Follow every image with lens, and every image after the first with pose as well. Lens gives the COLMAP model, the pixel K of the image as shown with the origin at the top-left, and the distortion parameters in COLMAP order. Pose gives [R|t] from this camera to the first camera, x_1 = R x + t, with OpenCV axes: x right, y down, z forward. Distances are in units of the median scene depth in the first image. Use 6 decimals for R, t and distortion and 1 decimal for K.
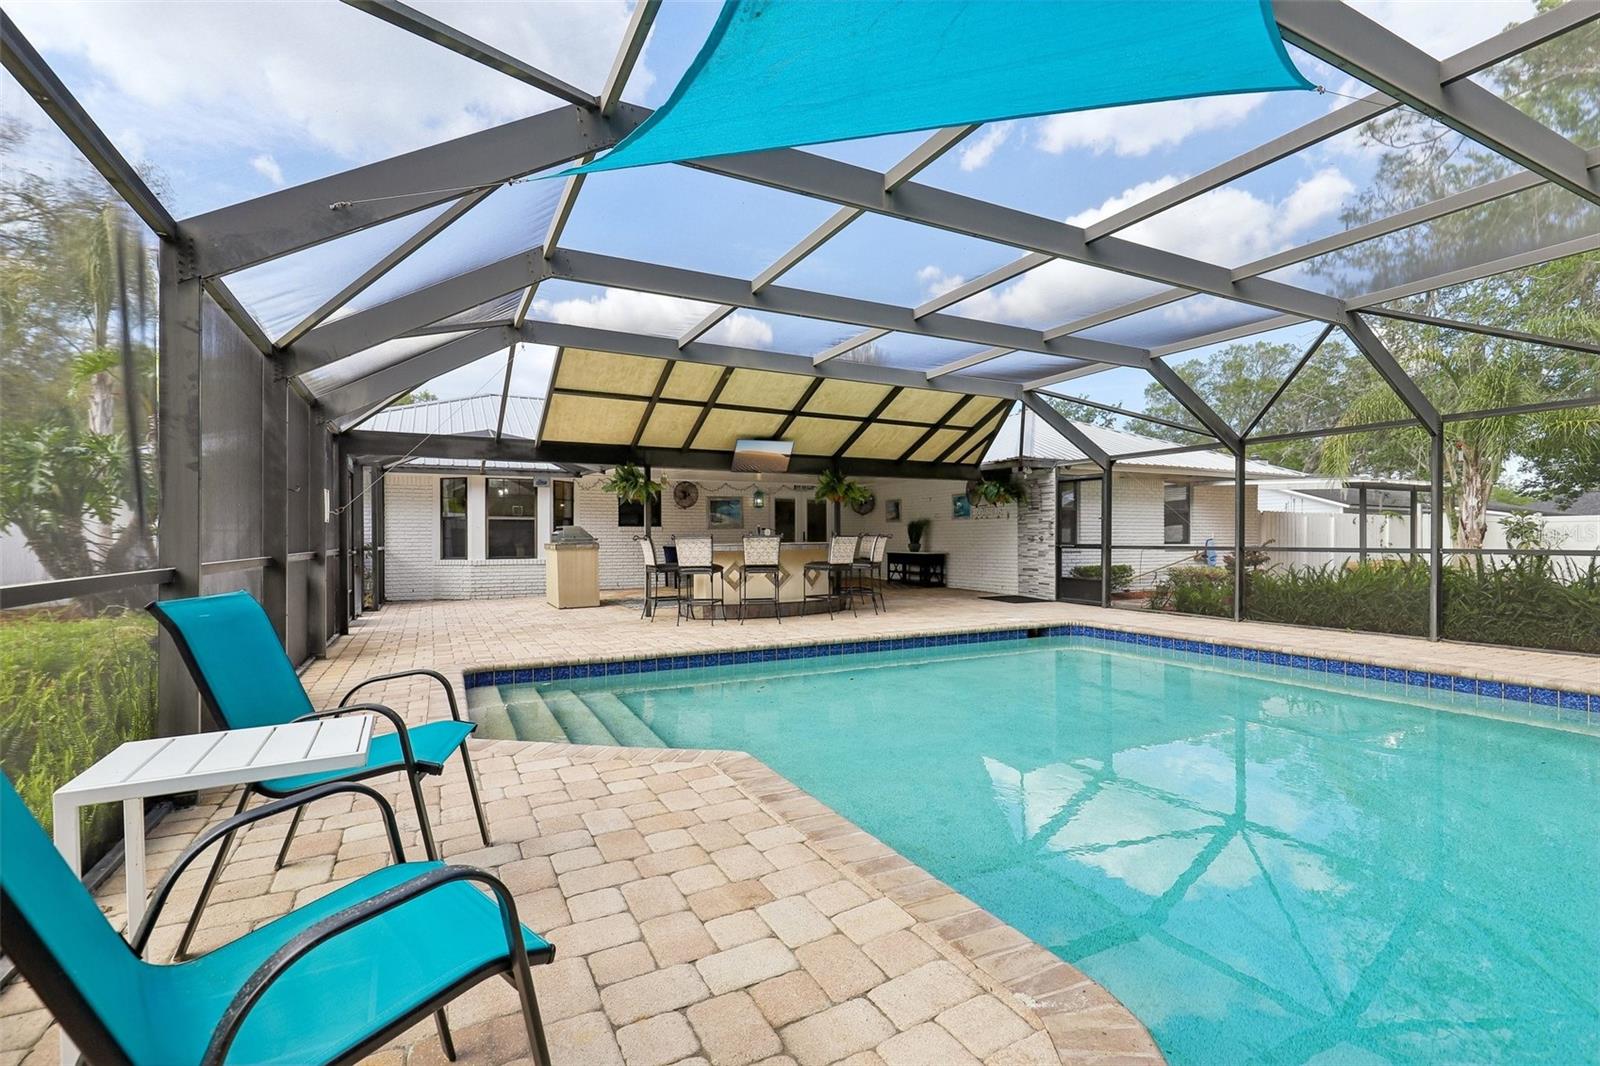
lens RADIAL K [[733.6, 0, 807.3], [0, 733.6, 536.3], [0, 0, 1]] dist [0.004856, 0.000930]
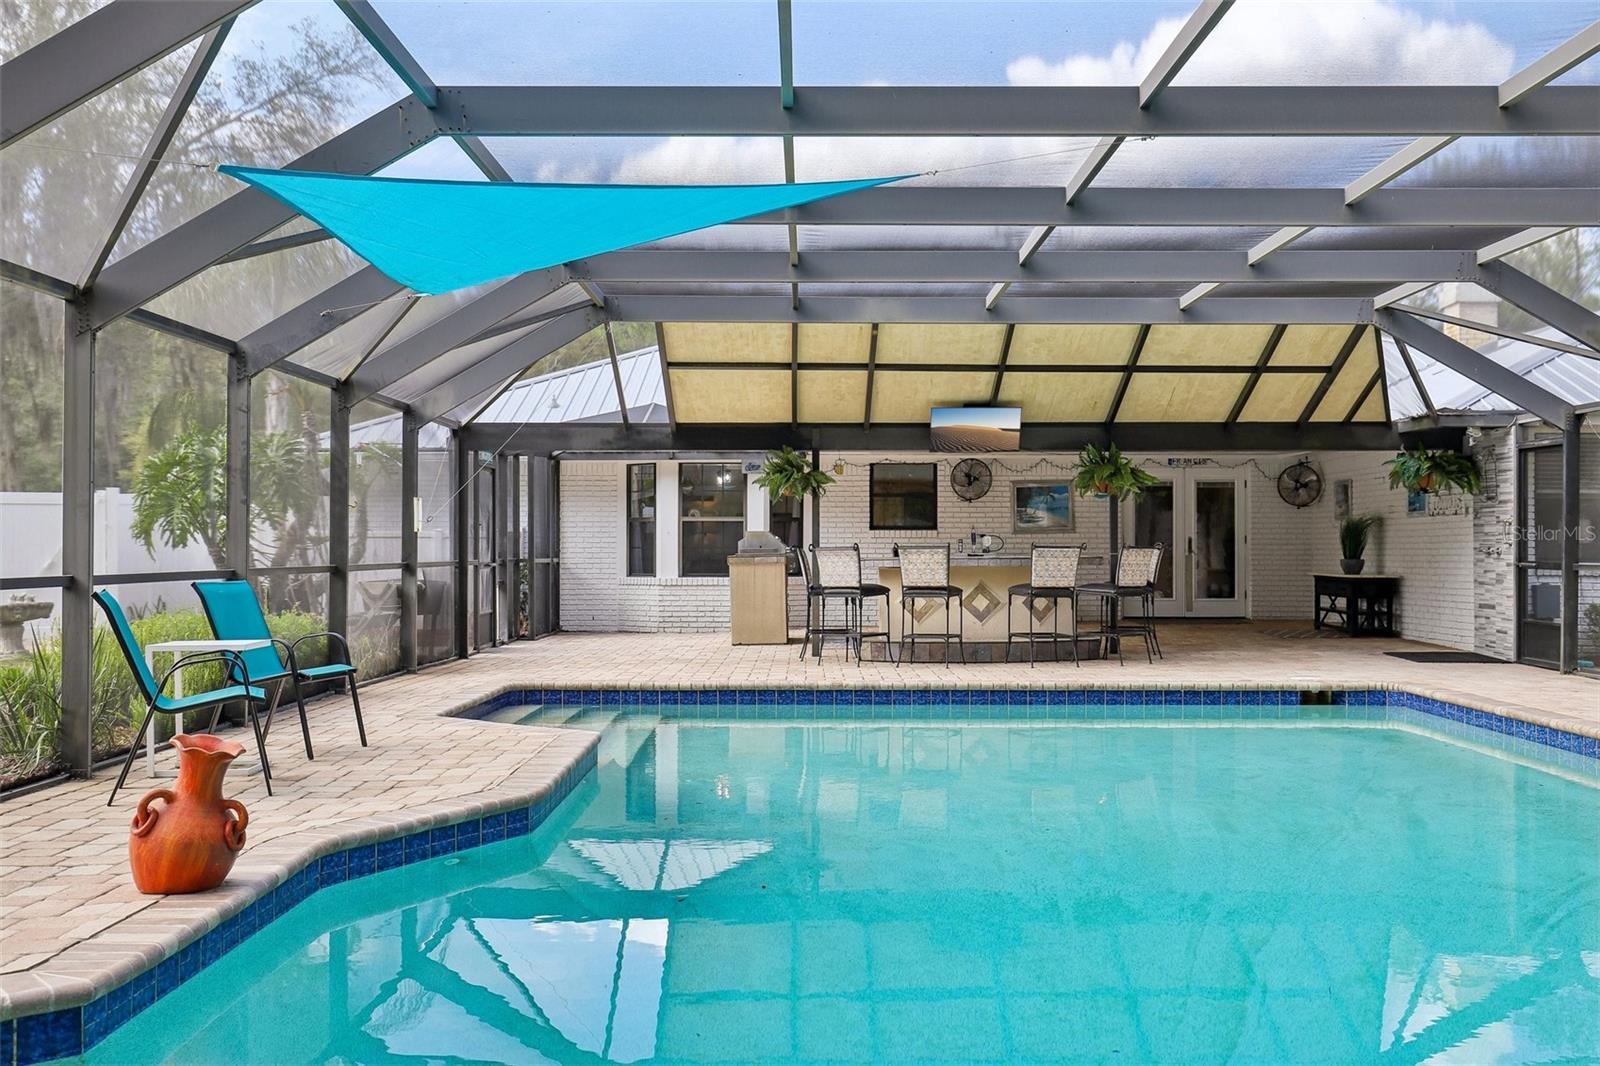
lens RADIAL K [[1563.2, 0, 798.7], [0, 1563.2, 534.0], [0, 0, 1]] dist [0.011884, 0.000000]
pose [[0.886758, -0.000668, -0.462234, 0.455611], [-0.001827, 0.999986, -0.004951, -0.004155], [0.462231, 0.005235, 0.886744, -0.362632]]
